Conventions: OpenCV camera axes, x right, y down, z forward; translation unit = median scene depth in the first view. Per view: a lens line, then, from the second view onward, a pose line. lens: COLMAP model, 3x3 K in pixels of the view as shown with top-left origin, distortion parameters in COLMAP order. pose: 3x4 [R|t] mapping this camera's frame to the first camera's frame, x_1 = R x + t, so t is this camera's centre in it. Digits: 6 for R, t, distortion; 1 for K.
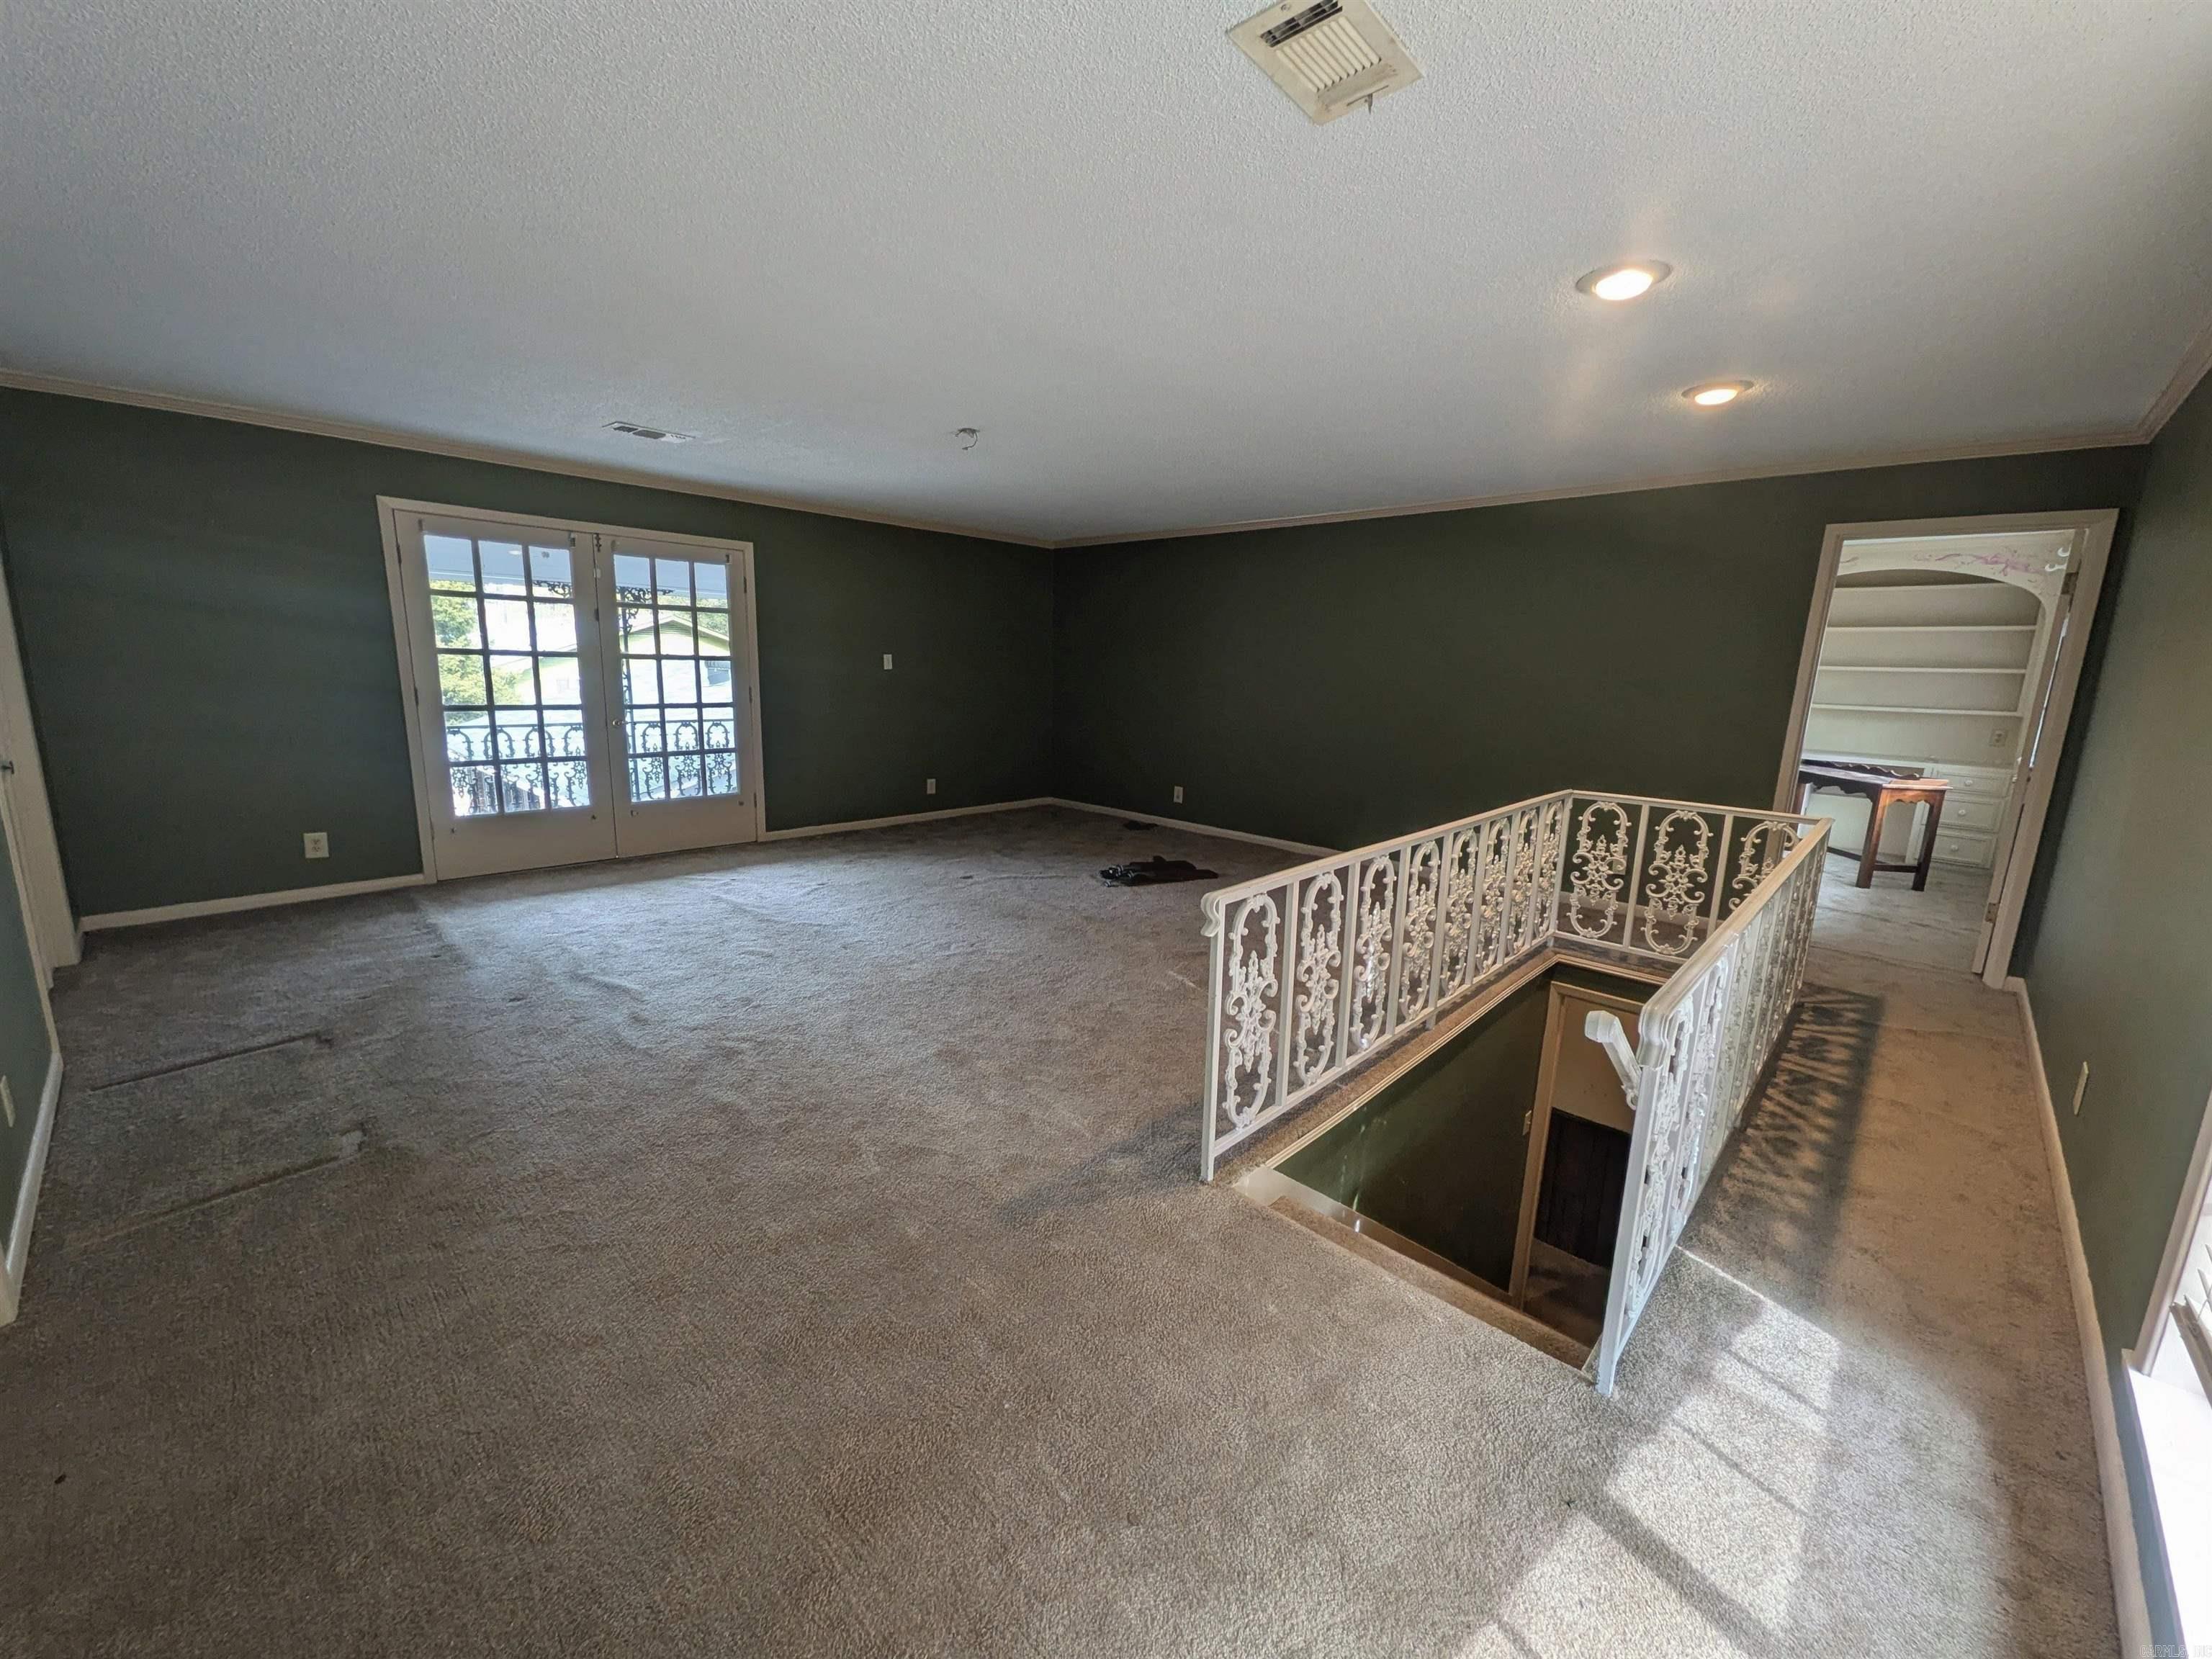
lens RADIAL K [[875.4, 0, 1108.3], [0, 875.4, 829.9], [0, 0, 1]] dist [0.006601, -0.000616]
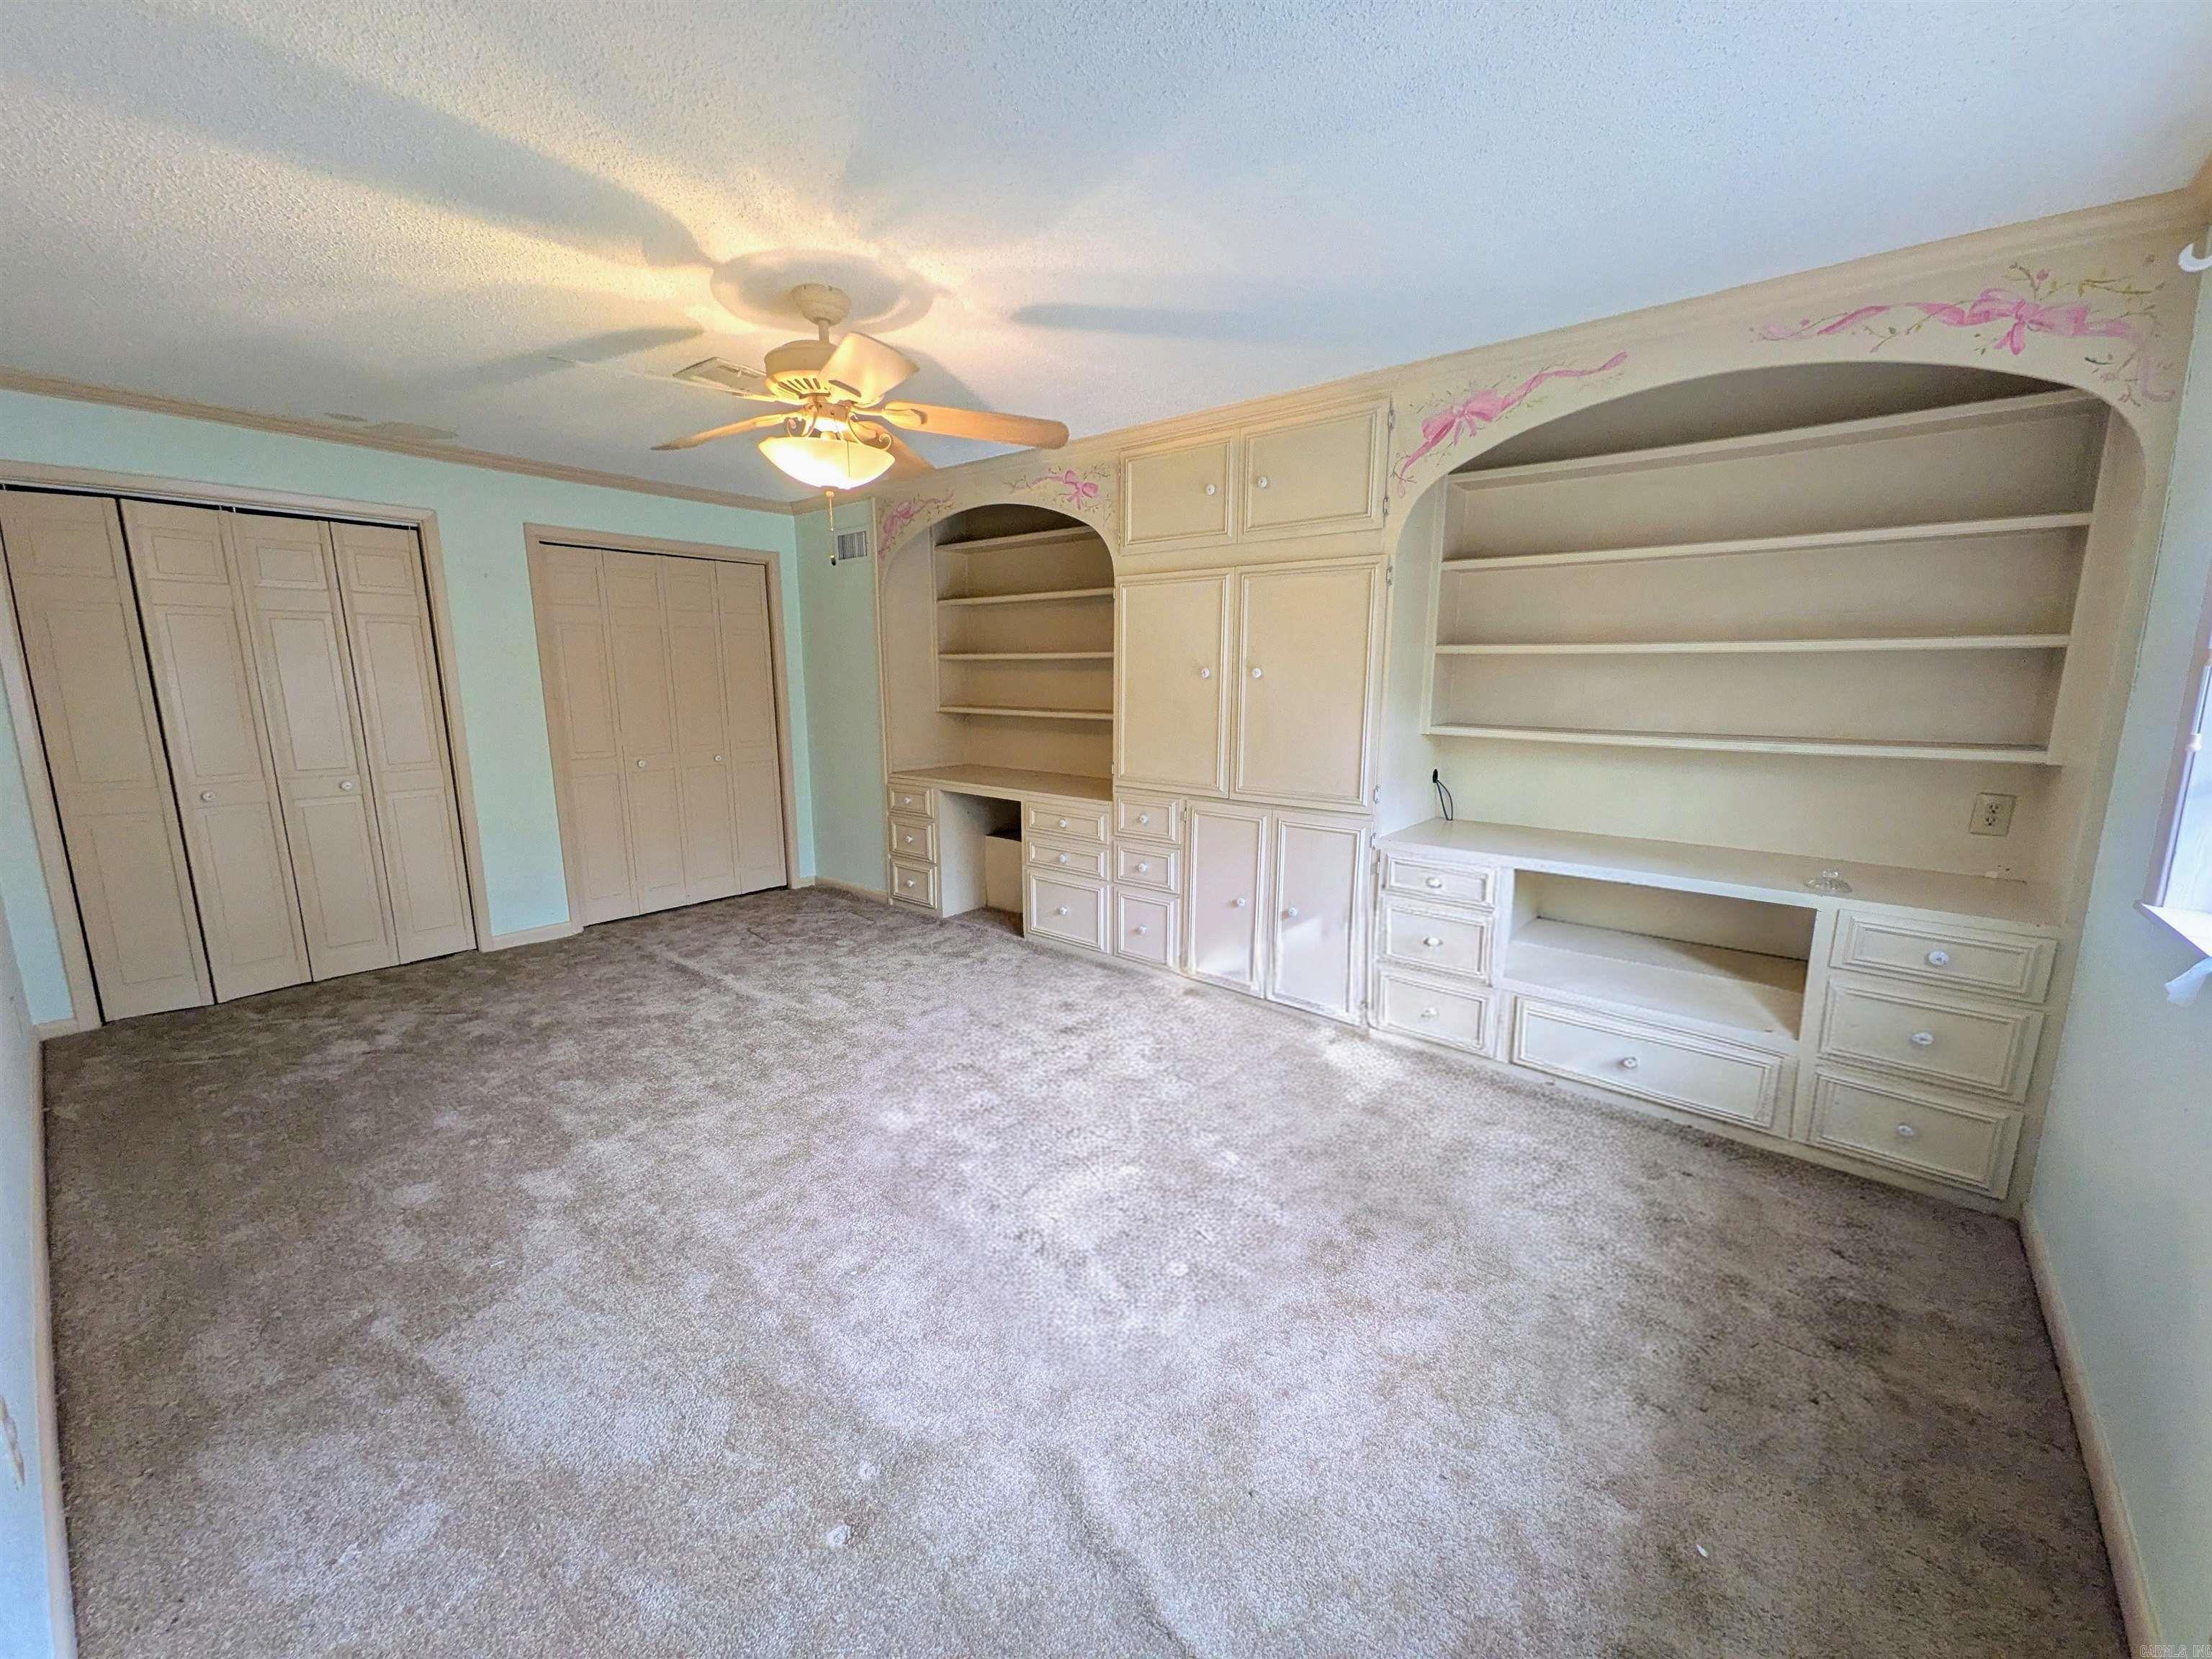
lens RADIAL K [[875.4, 0, 1102.1], [0, 875.4, 828.9], [0, 0, 1]] dist [0.006601, -0.000616]
pose [[0.996870, -0.038254, 0.069185, 0.621809], [0.039577, 0.999057, -0.017851, -0.111936], [-0.068437, 0.020533, 0.997444, 0.671135]]
